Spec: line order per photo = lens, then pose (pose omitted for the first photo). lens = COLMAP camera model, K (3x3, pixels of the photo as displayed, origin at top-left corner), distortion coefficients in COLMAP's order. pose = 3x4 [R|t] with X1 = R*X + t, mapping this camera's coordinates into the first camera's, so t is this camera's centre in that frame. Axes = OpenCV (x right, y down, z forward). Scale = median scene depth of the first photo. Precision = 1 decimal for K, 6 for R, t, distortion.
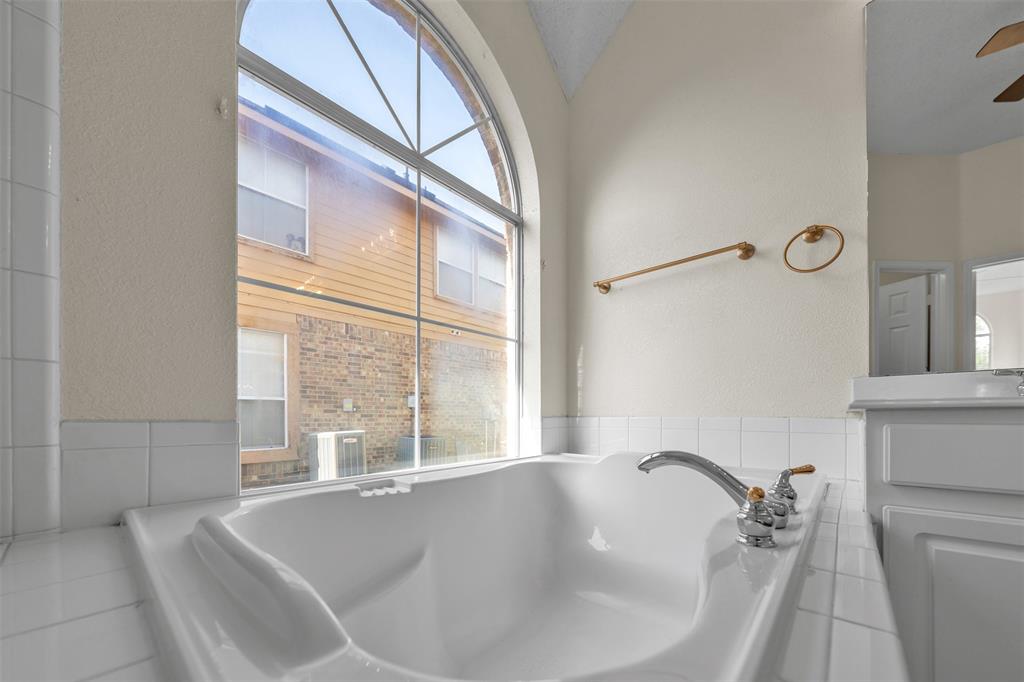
lens RADIAL K [[376.9, 0, 518.5], [0, 376.9, 414.3], [0, 0, 1]] dist [-0.000105, -0.000091]
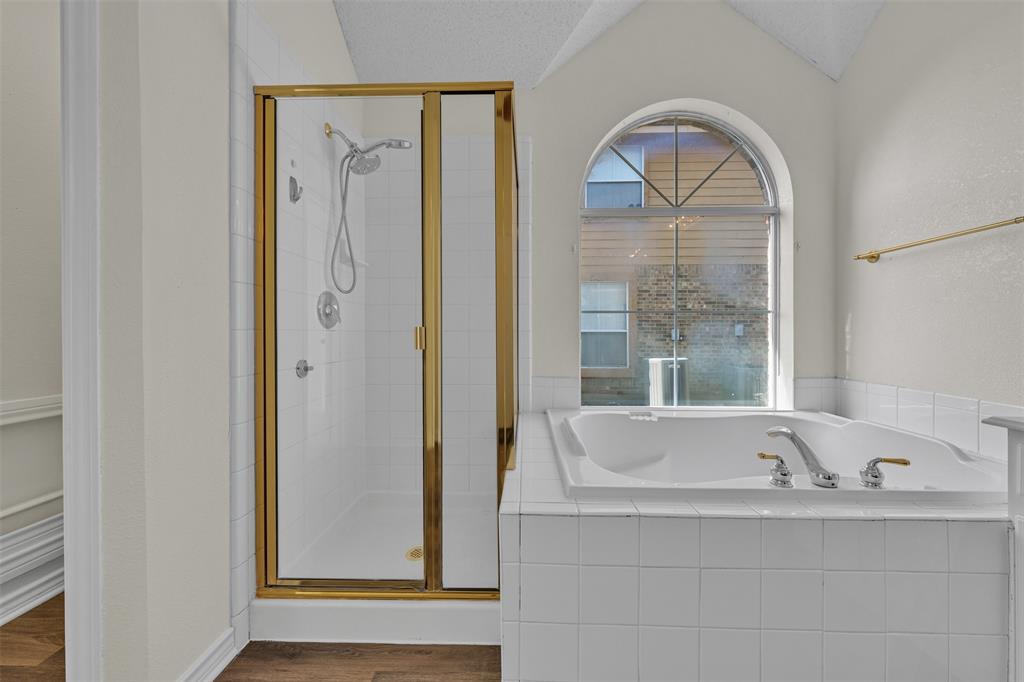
lens RADIAL K [[365.5, 0, 511.2], [0, 365.5, 333.4], [0, 0, 1]] dist [-0.001105, -0.000081]
pose [[0.629555, 0.006492, -0.776928, 0.117078], [0.001377, 0.999954, 0.009472, -0.043060], [0.776954, -0.007032, 0.629518, -0.118851]]
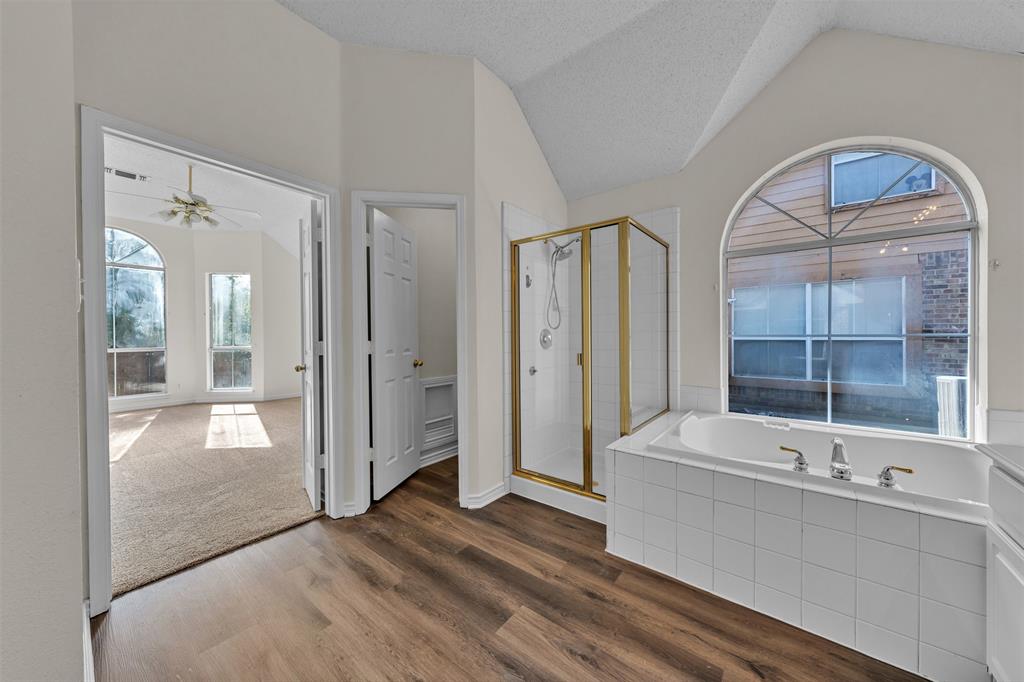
lens RADIAL K [[354.6, 0, 510.5], [0, 354.6, 338.3], [0, 0, 1]] dist [-0.000855, -0.000150]
pose [[0.040222, 0.015040, -0.999078, 0.305251], [0.011540, 0.999813, 0.015516, -0.068069], [0.999124, -0.012154, 0.040041, -0.120122]]
